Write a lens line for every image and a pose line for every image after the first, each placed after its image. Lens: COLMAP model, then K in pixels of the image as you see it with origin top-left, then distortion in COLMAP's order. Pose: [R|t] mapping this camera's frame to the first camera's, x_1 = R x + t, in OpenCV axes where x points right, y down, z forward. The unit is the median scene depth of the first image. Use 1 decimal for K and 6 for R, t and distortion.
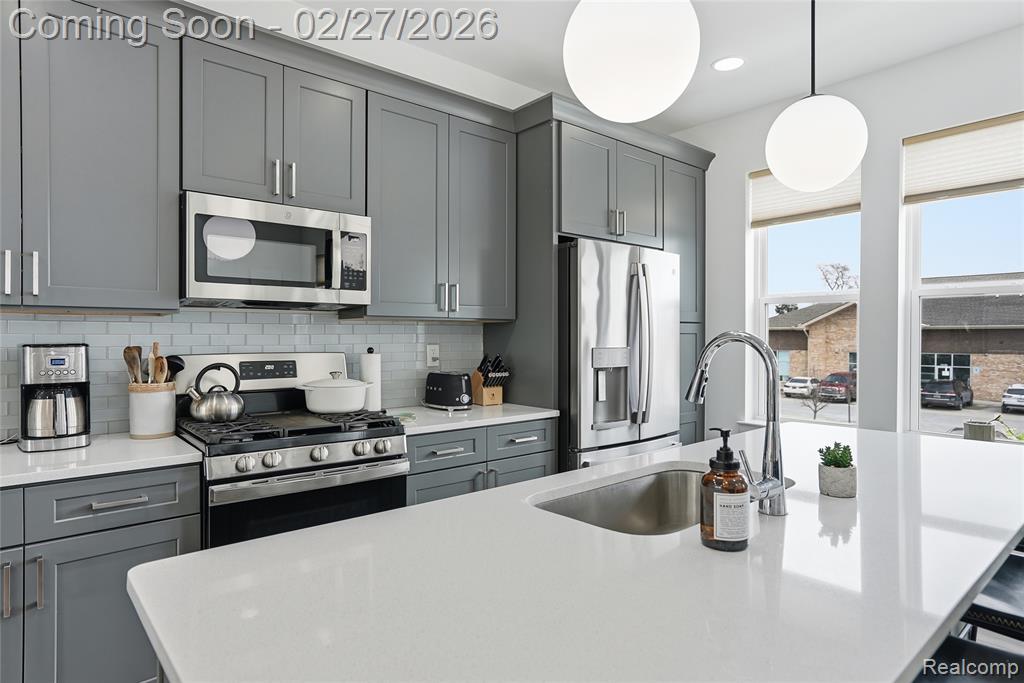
lens RADIAL K [[584.4, 0, 512.0], [0, 584.4, 341.5], [0, 0, 1]] dist [-0.005667, -0.000325]
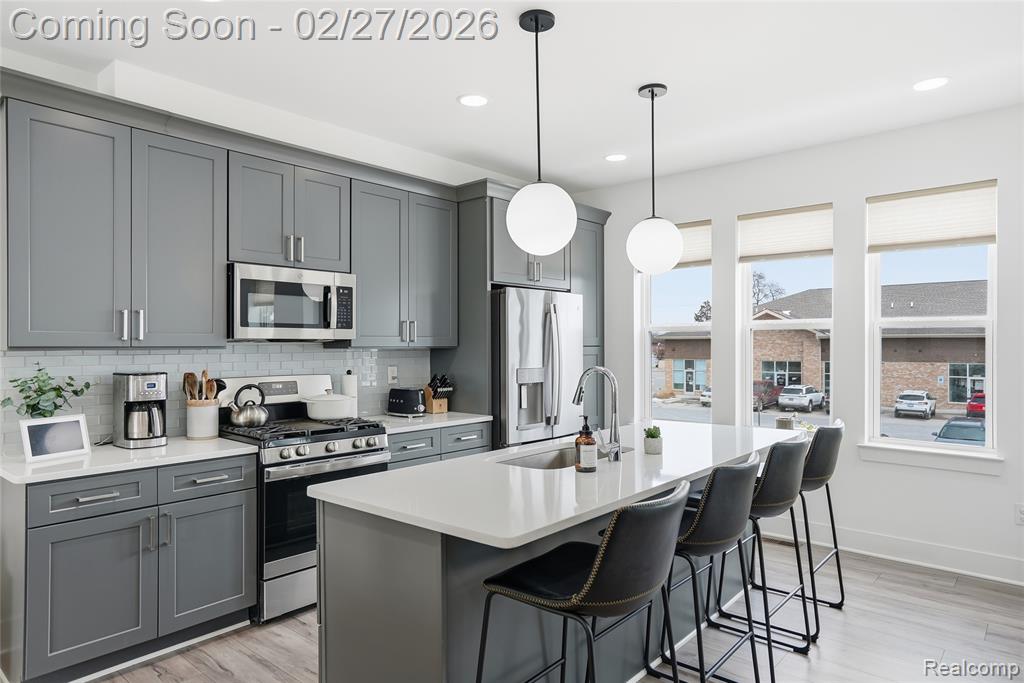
lens RADIAL K [[621.6, 0, 512.0], [0, 621.6, 341.5], [0, 0, 1]] dist [-0.001451, -0.000195]
pose [[0.990058, -0.001923, 0.140648, -0.078943], [0.004078, 0.999879, -0.015035, -0.031675], [-0.140602, 0.015459, 0.989946, -0.435012]]
